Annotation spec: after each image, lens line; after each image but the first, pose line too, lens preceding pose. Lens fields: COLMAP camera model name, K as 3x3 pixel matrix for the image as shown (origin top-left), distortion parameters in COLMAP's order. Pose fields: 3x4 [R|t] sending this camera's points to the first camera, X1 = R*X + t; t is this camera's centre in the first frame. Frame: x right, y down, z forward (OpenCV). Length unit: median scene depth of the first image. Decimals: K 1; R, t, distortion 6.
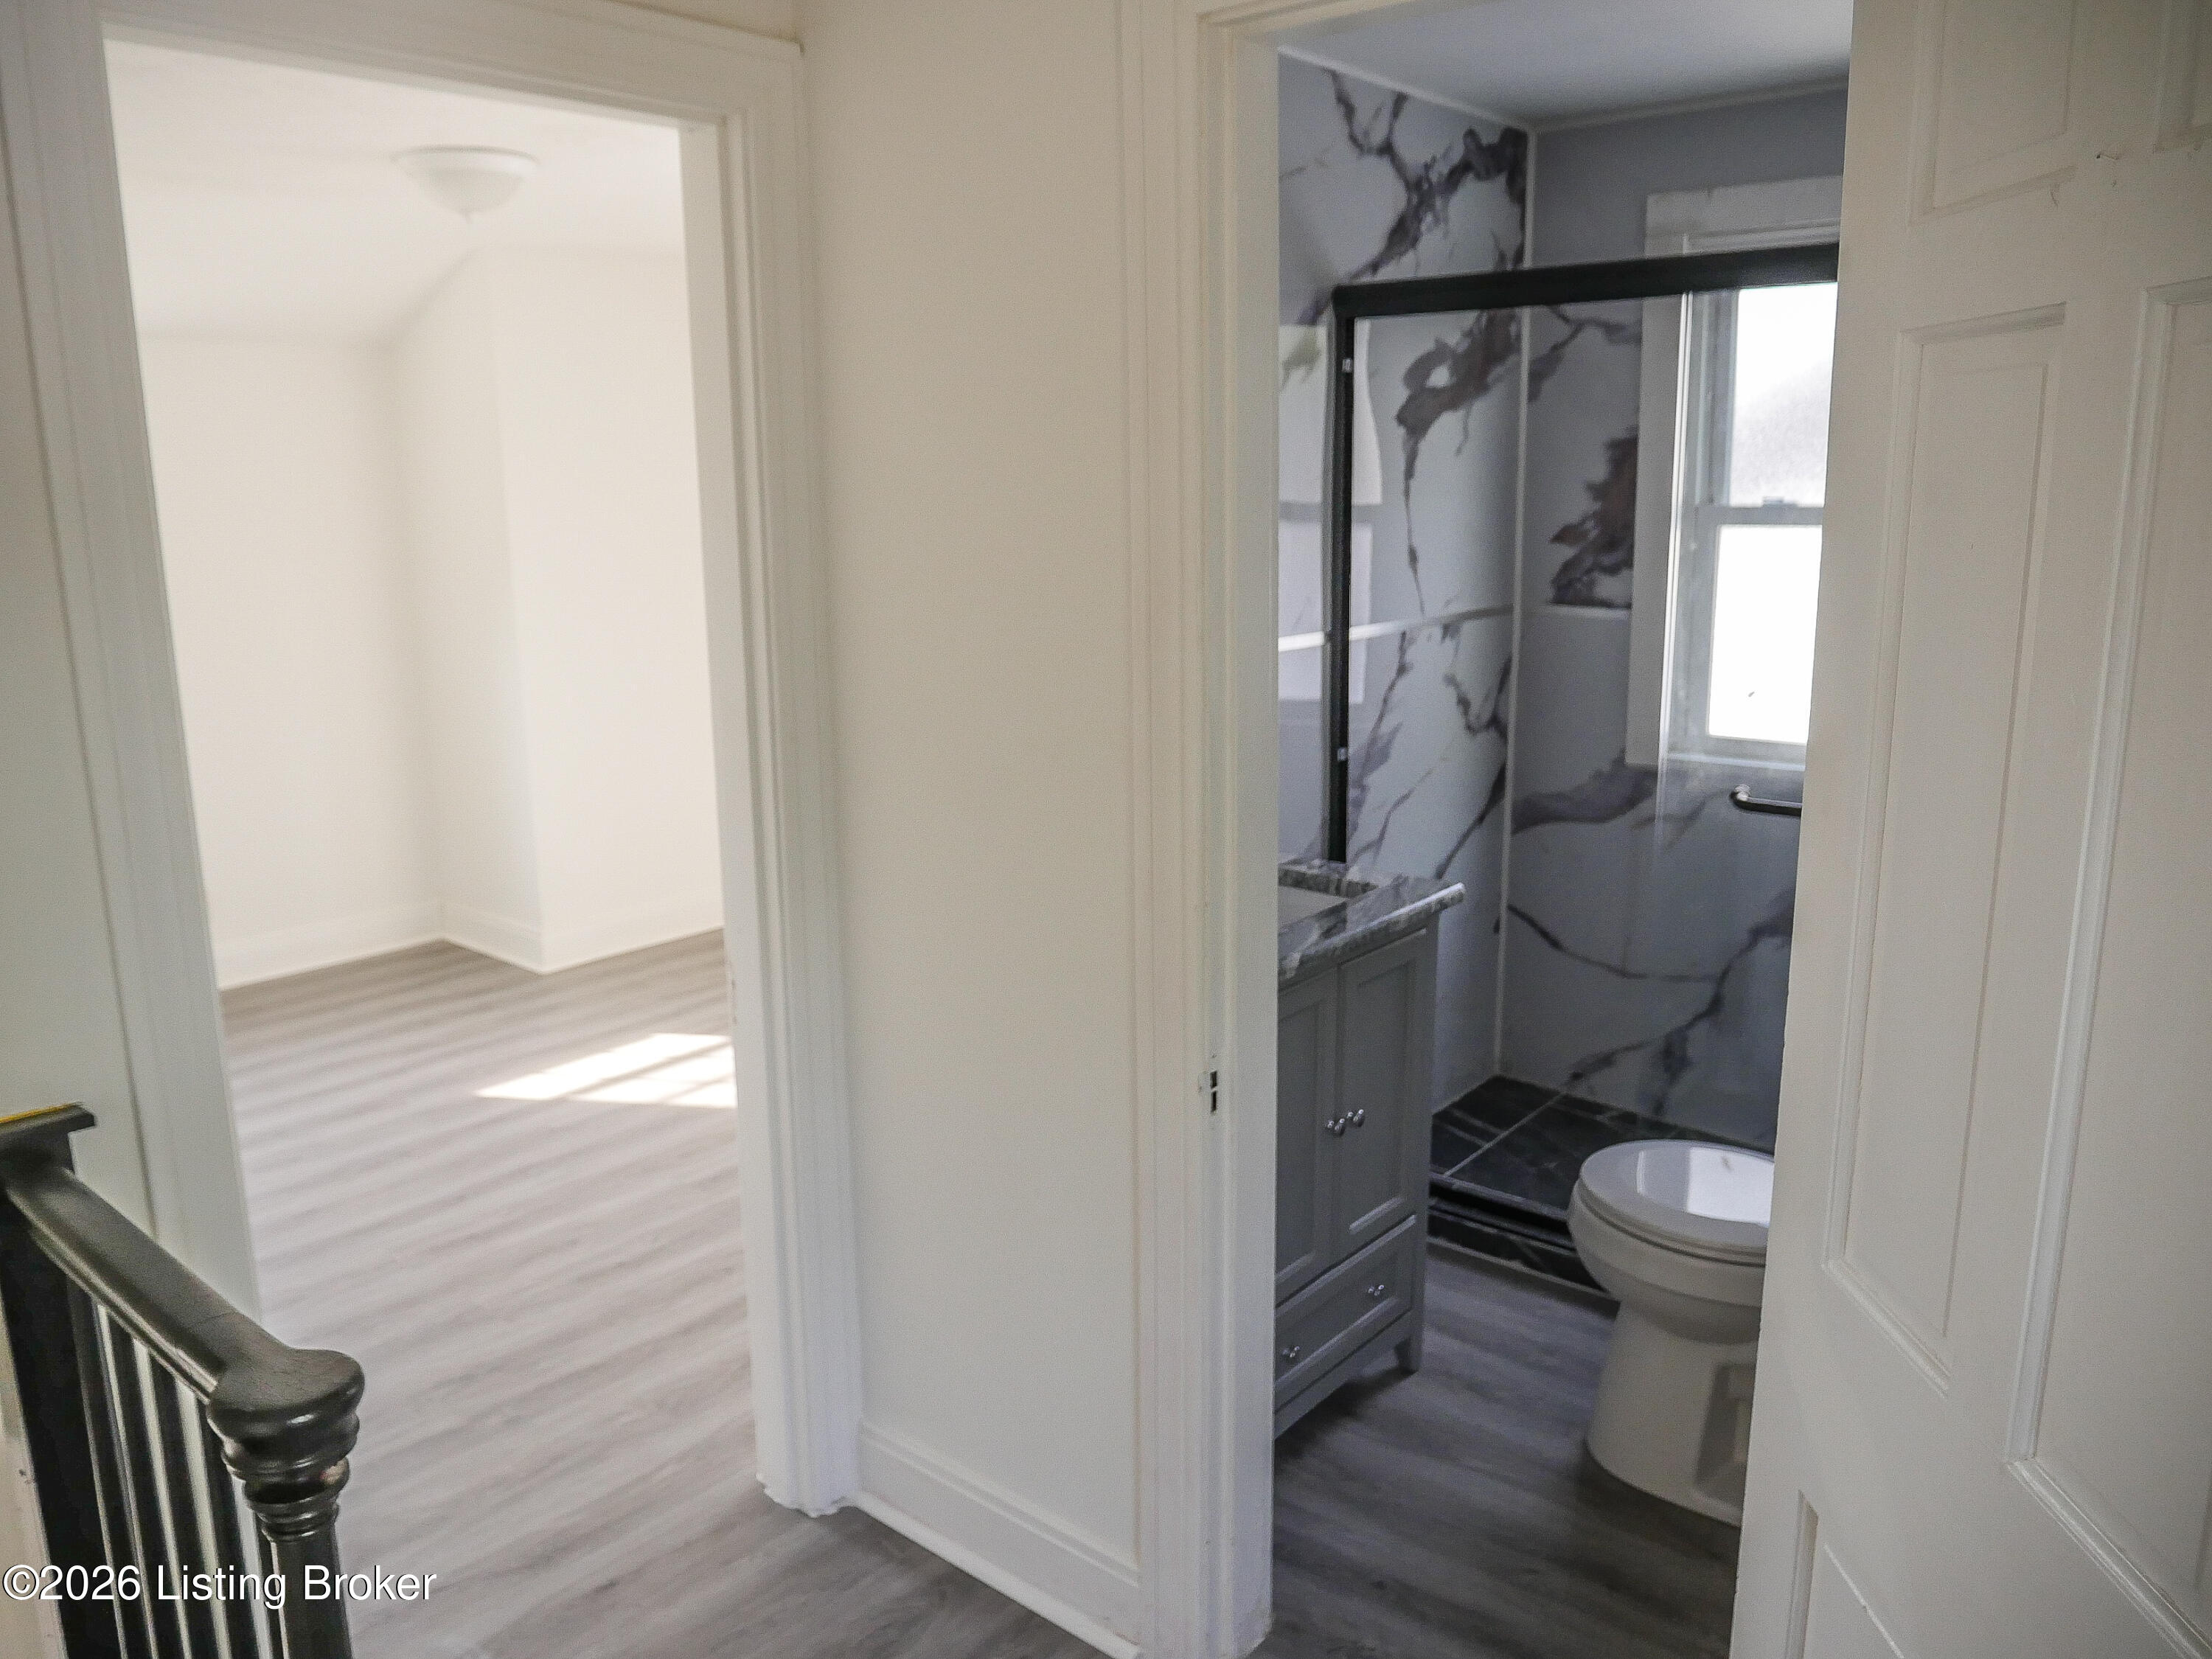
lens RADIAL K [[1668.3, 0, 1143.5], [0, 1668.3, 842.3], [0, 0, 1]] dist [-0.049026, -0.005073]
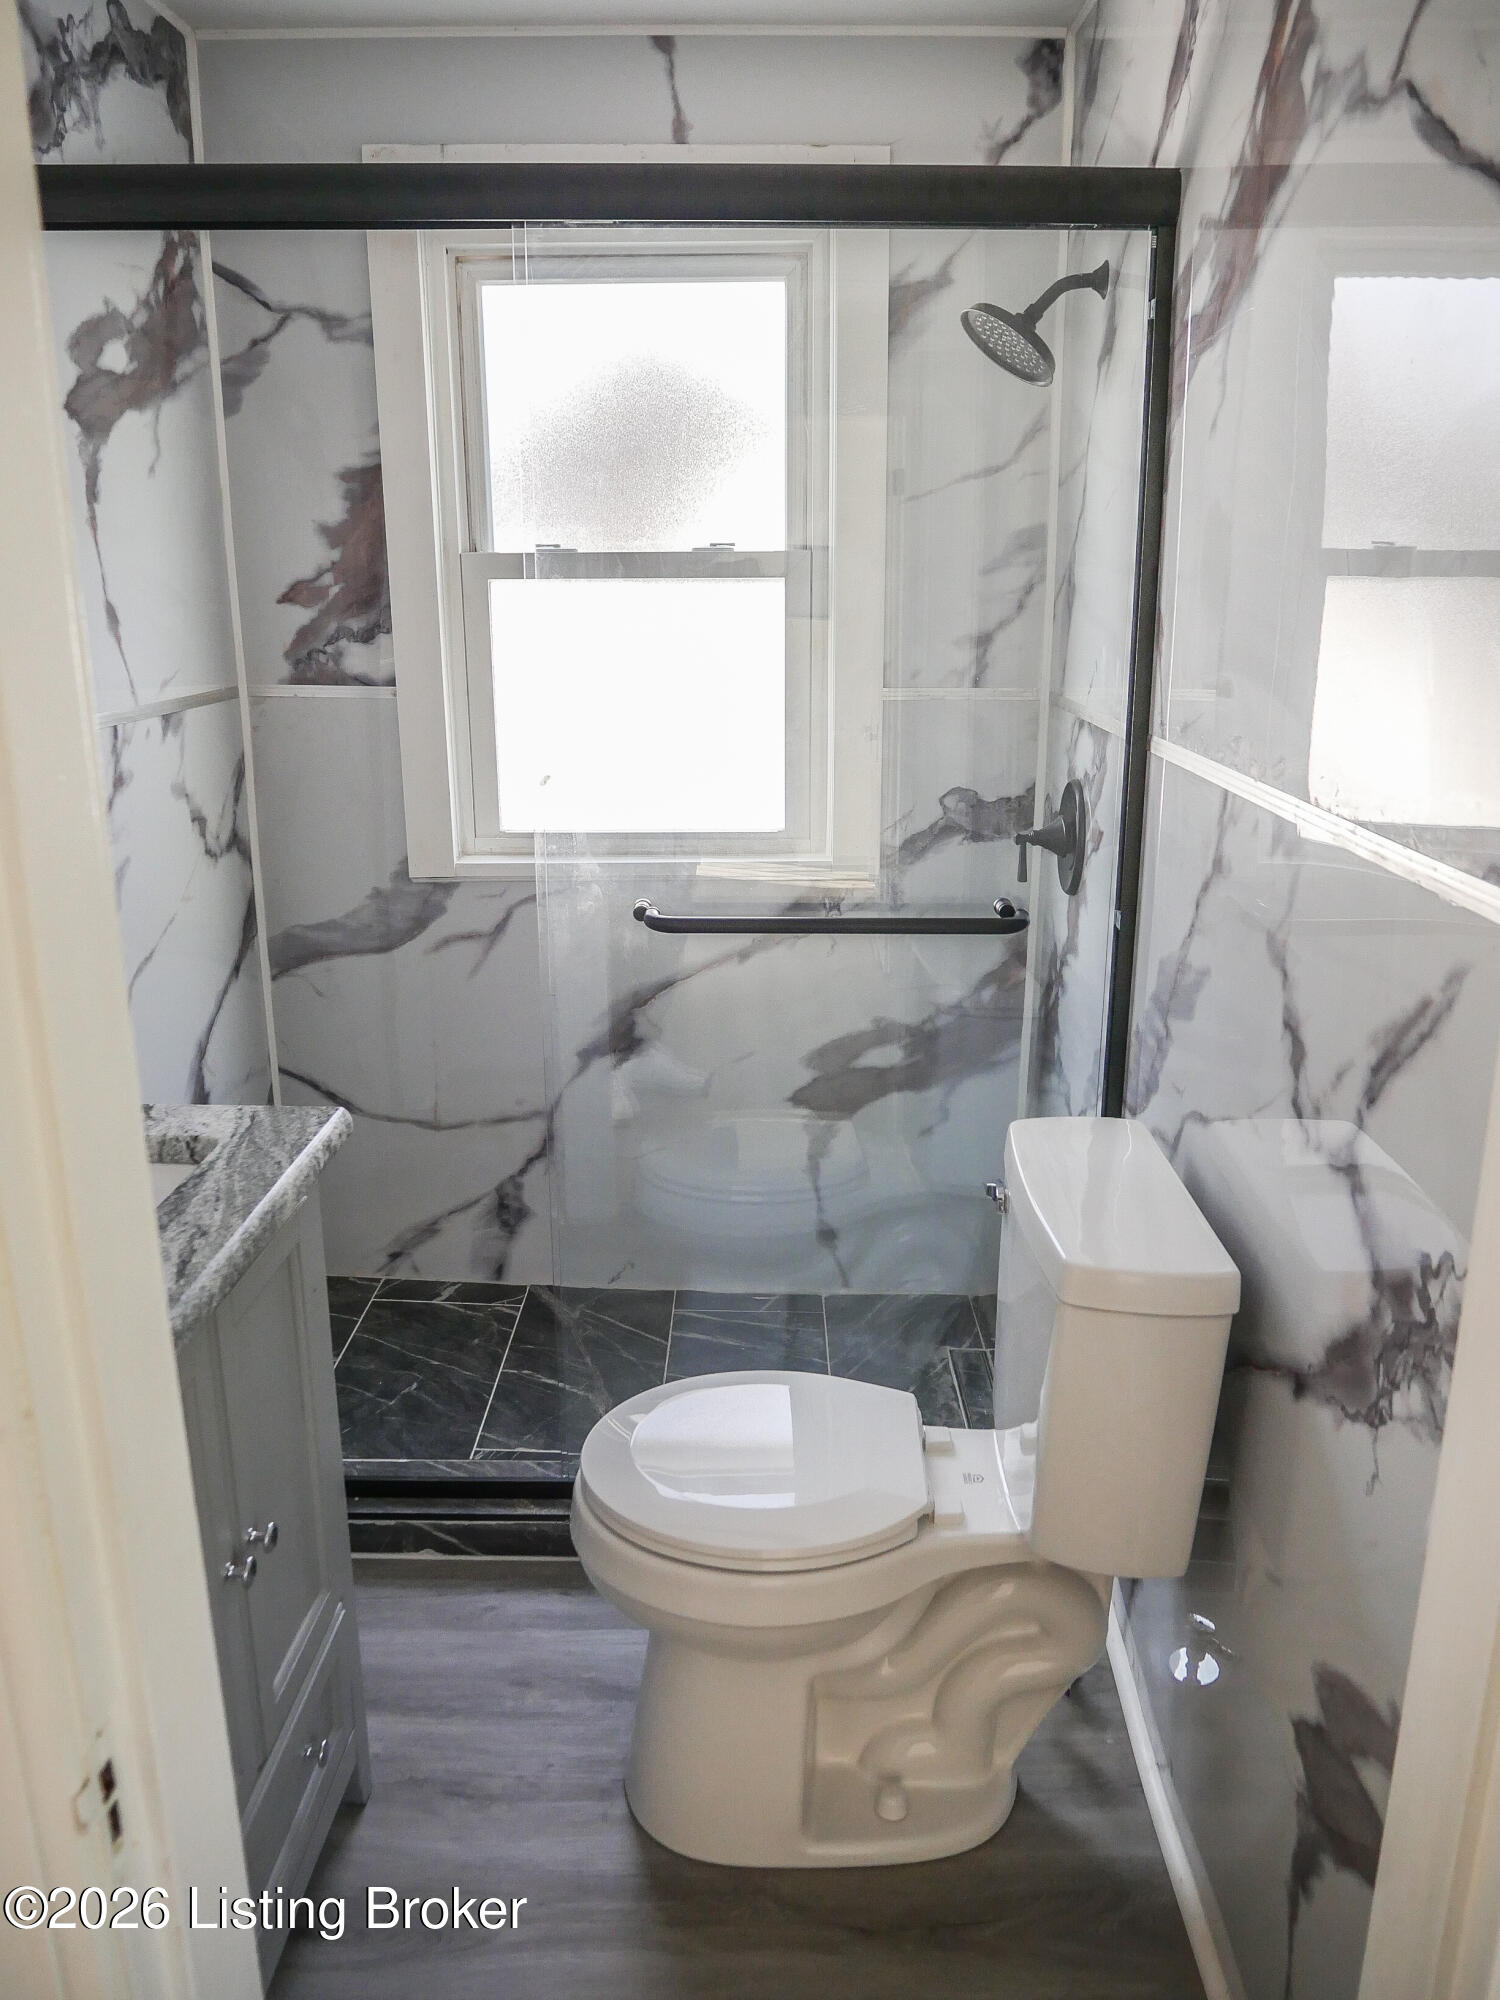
lens RADIAL K [[1451.2, 0, 779.0], [0, 1451.2, 992.5], [0, 0, 1]] dist [-0.045614, 0.006941]
pose [[0.781940, -0.156075, 0.603498, -0.005800], [0.123621, 0.987745, 0.095276, -0.037402], [-0.610973, 0.000105, 0.791652, 0.335364]]
